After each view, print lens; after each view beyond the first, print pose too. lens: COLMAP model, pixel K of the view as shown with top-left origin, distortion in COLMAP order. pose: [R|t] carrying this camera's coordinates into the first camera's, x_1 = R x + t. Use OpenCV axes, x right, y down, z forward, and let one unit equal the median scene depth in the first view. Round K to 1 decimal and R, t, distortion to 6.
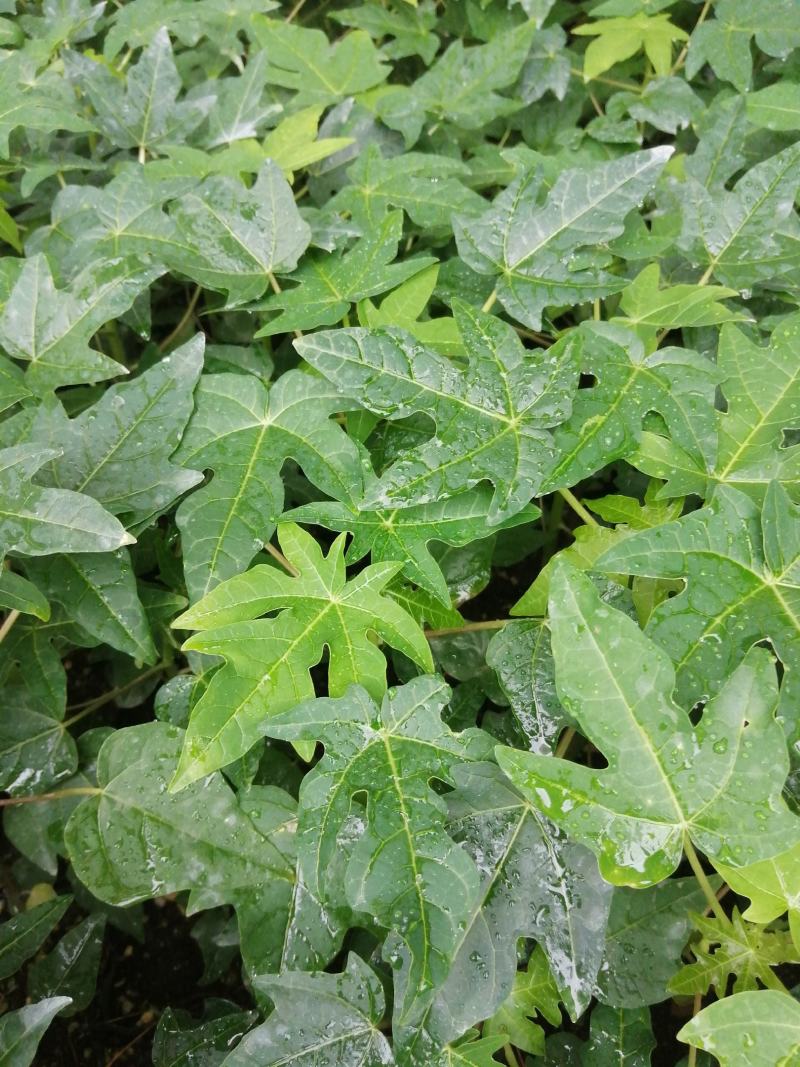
lens RADIAL K [[868.4, 0, 400.0], [0, 868.4, 533.5], [0, 0, 1]] dist [0.058592, -0.134198]
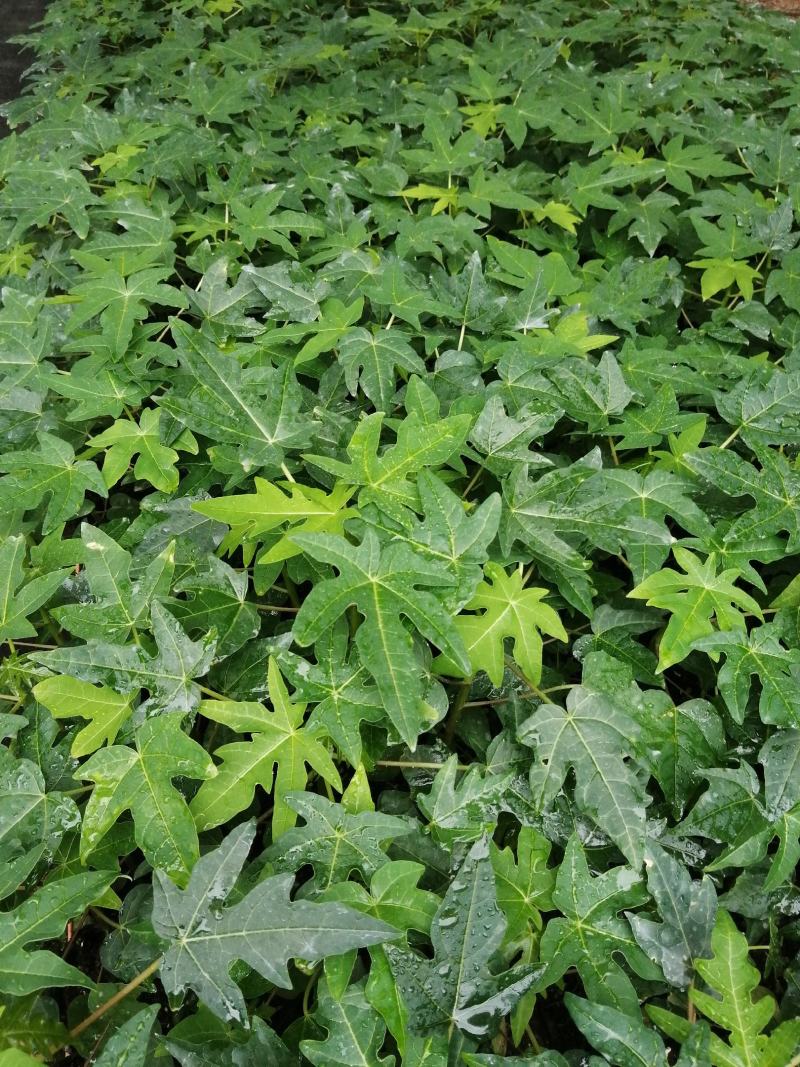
lens RADIAL K [[868.4, 0, 400.0], [0, 868.4, 533.5], [0, 0, 1]] dist [0.058592, -0.134198]
pose [[0.990897, 0.058210, 0.121383, -0.792836], [-0.042161, 0.990508, -0.130828, 0.191863], [-0.127846, 0.124519, 0.983946, -0.662501]]
